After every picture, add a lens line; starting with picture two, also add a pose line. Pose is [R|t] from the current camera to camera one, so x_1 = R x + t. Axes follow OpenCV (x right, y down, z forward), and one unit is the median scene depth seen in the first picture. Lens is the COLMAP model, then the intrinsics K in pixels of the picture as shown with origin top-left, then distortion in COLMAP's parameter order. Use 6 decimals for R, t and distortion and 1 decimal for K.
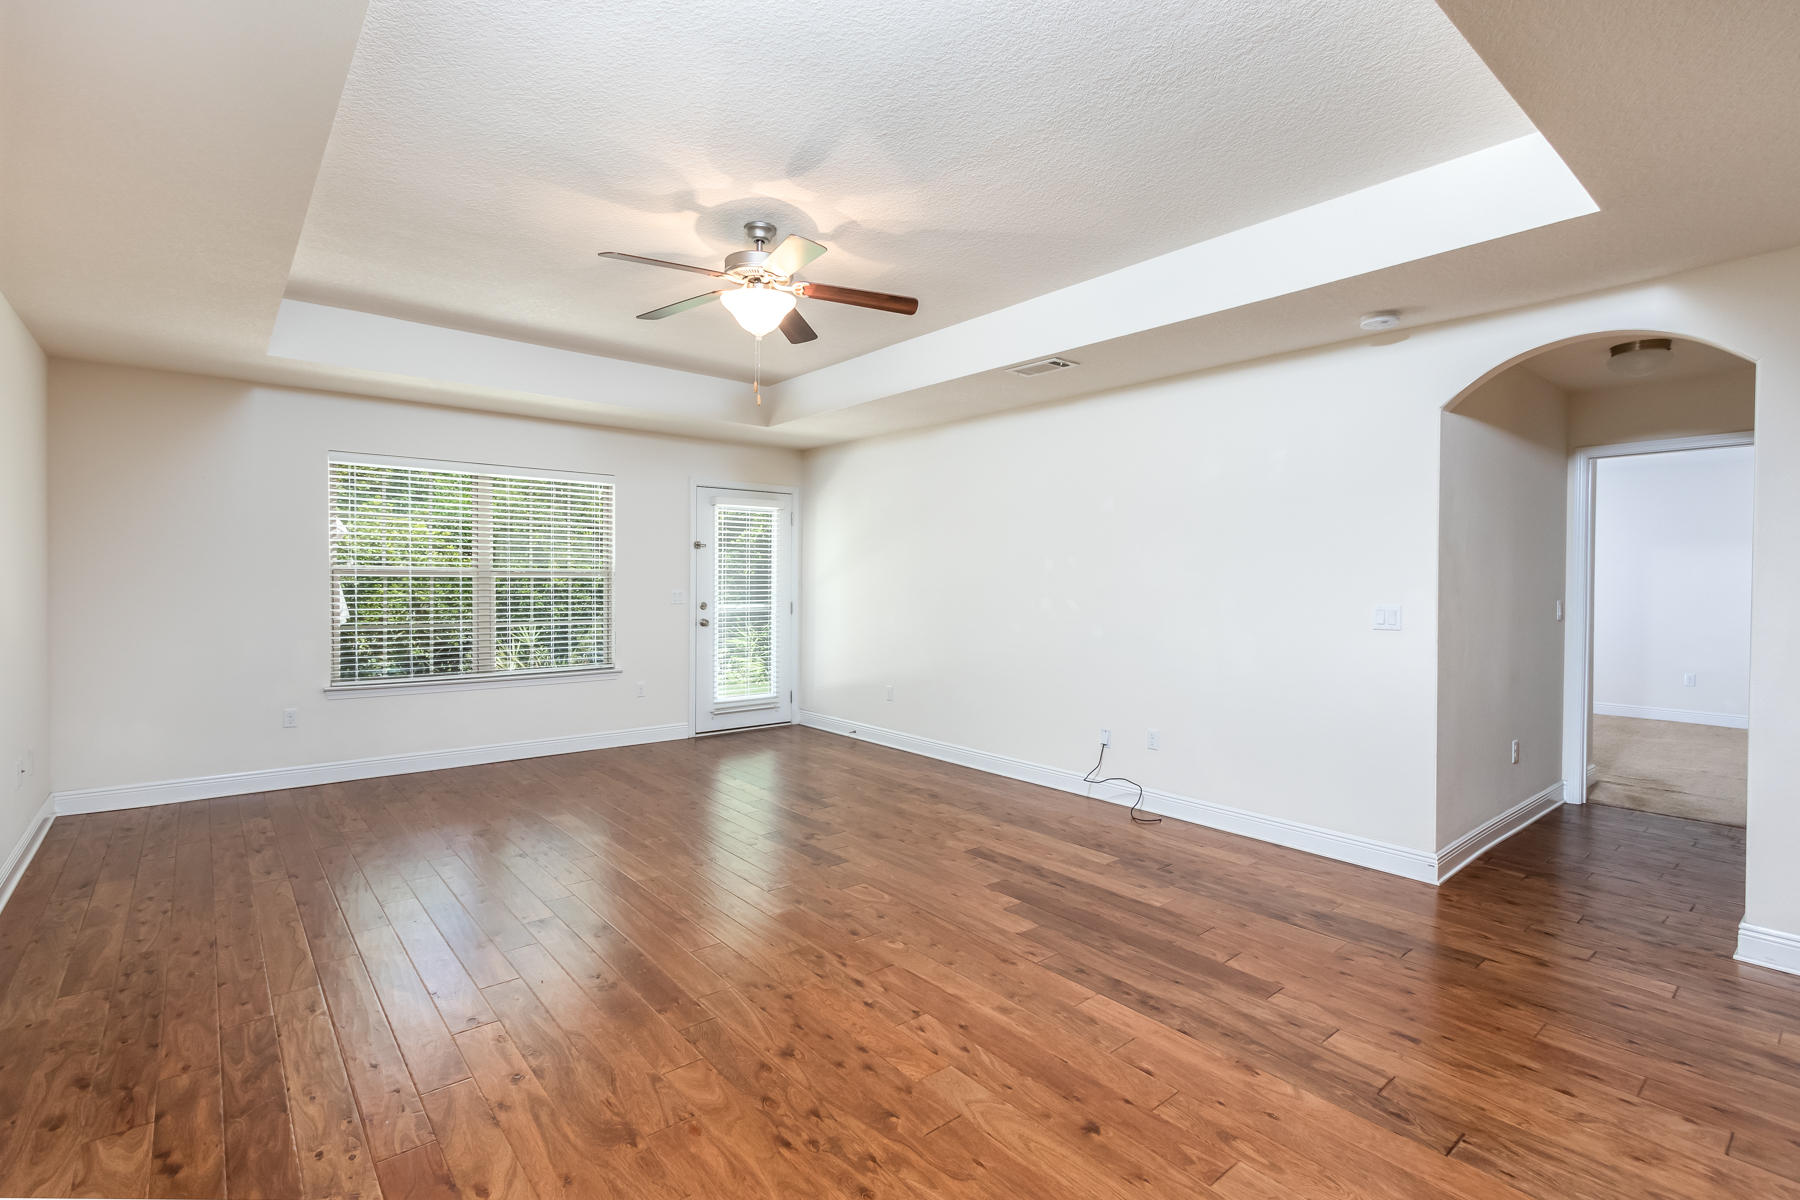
lens RADIAL K [[835.8, 0, 900.0], [0, 835.8, 600.0], [0, 0, 1]] dist [0.004958, 0.000045]
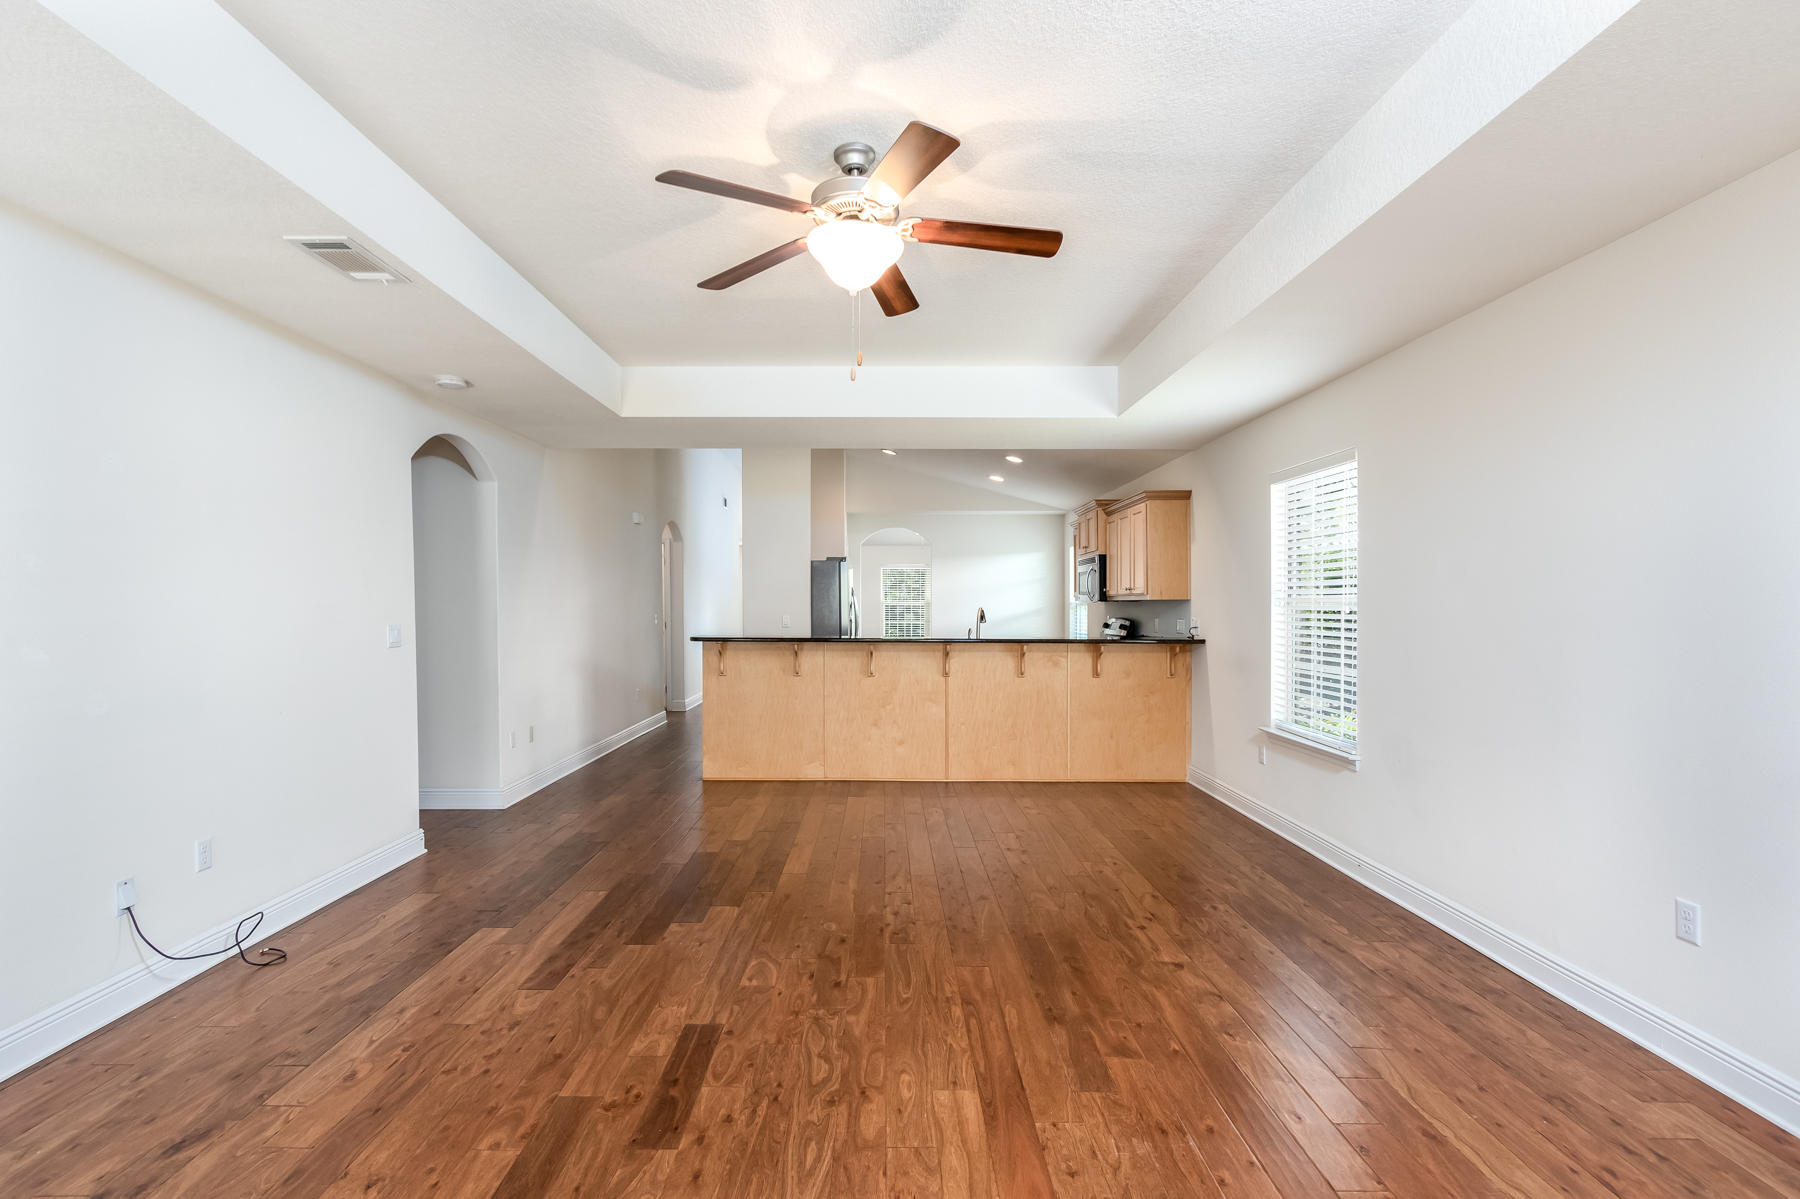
lens RADIAL K [[835.8, 0, 900.0], [0, 835.8, 599.5], [0, 0, 1]] dist [0.004958, 0.000045]
pose [[-0.775806, -0.005674, 0.630946, -0.655518], [0.007913, 0.999793, 0.018721, -0.042778], [-0.630921, 0.019516, -0.775601, 1.497234]]
